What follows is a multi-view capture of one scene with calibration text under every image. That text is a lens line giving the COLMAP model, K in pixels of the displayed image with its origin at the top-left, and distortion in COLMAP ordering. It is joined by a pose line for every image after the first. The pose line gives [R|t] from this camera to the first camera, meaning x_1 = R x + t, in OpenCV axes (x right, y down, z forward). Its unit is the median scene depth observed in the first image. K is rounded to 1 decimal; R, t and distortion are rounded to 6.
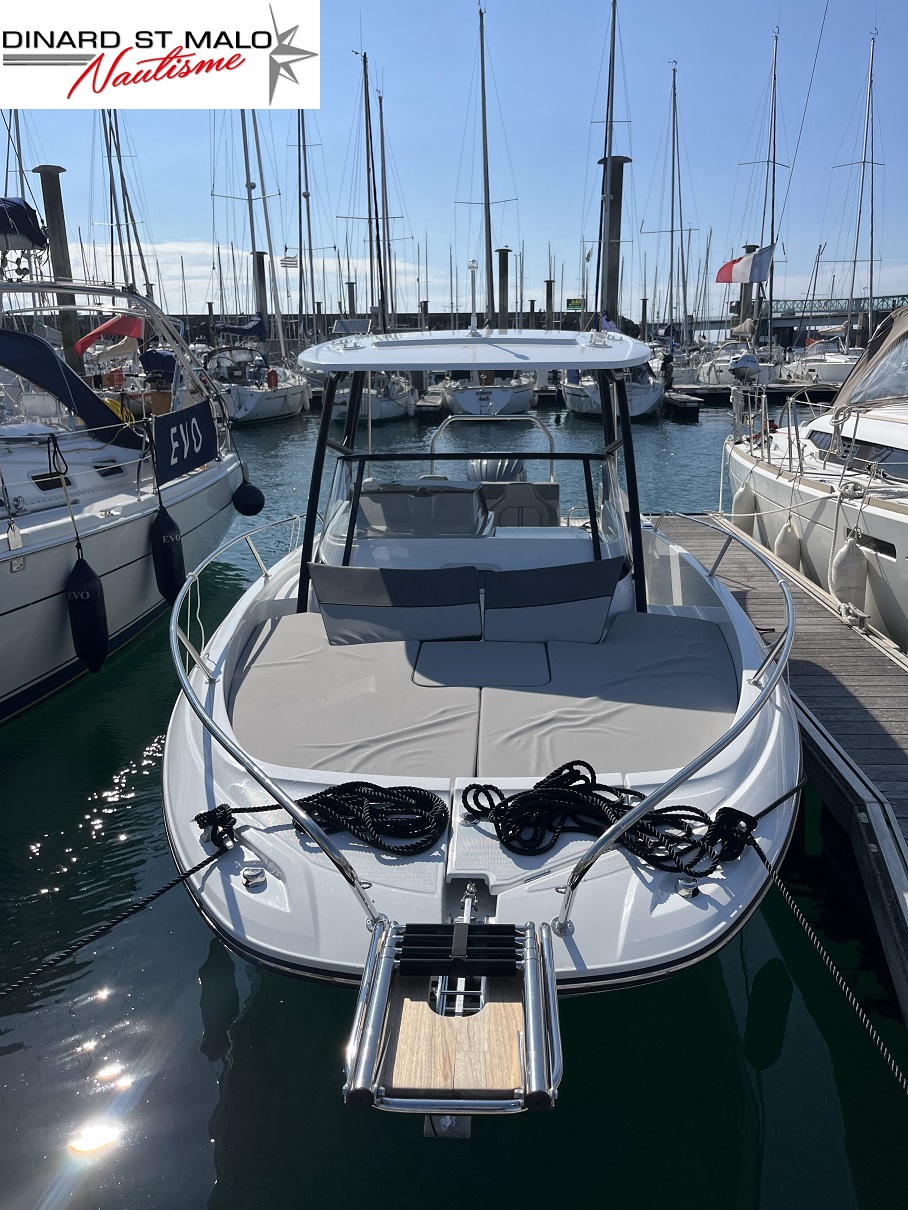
lens RADIAL K [[911.4, 0, 451.2], [0, 911.4, 626.3], [0, 0, 1]] dist [0.056033, -0.071056]
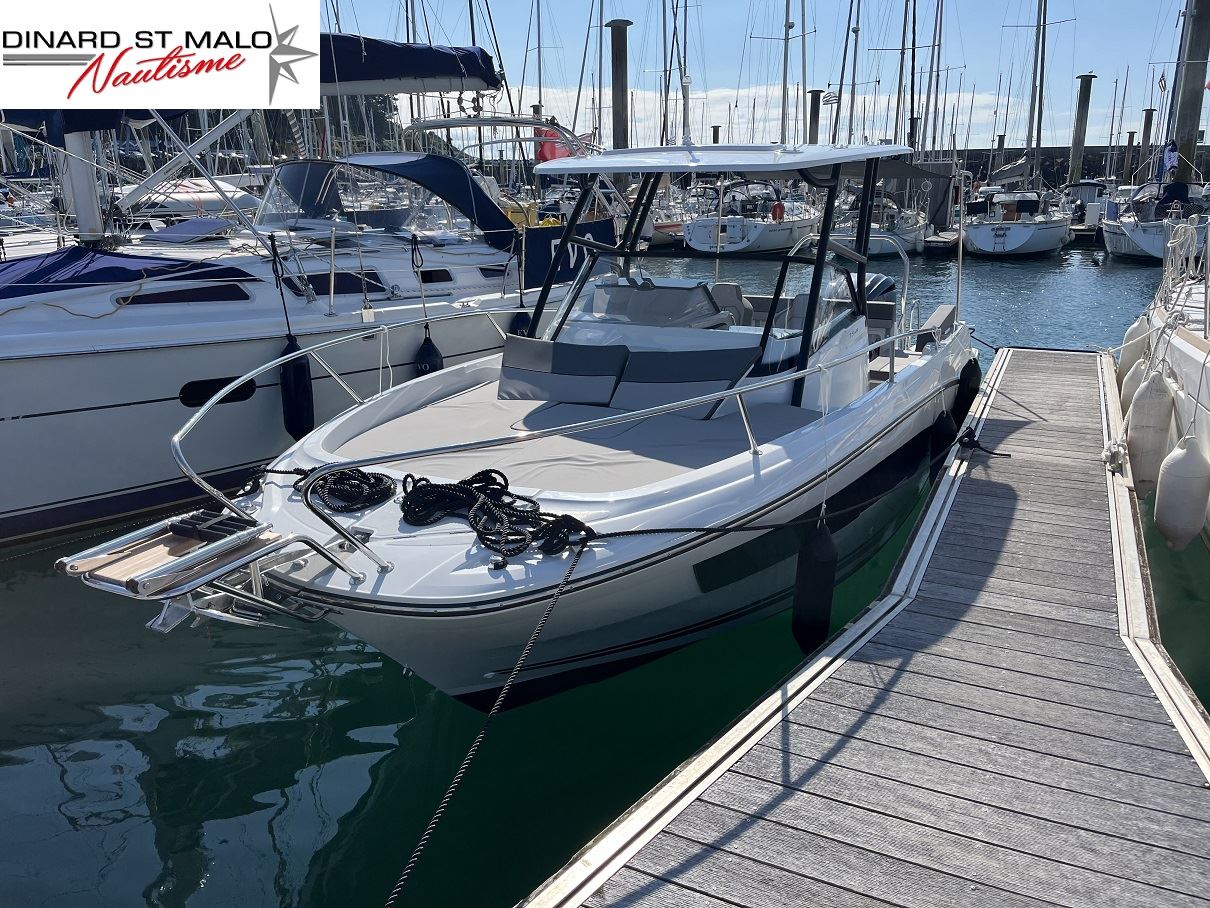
lens RADIAL K [[911.4, 0, 605.0], [0, 911.4, 454.0], [0, 0, 1]] dist [0.056033, -0.071056]
pose [[0.907726, 0.121775, -0.401502, 0.254024], [-0.126558, 0.991850, 0.014701, 0.029432], [0.400020, 0.037469, 0.915740, -0.024071]]
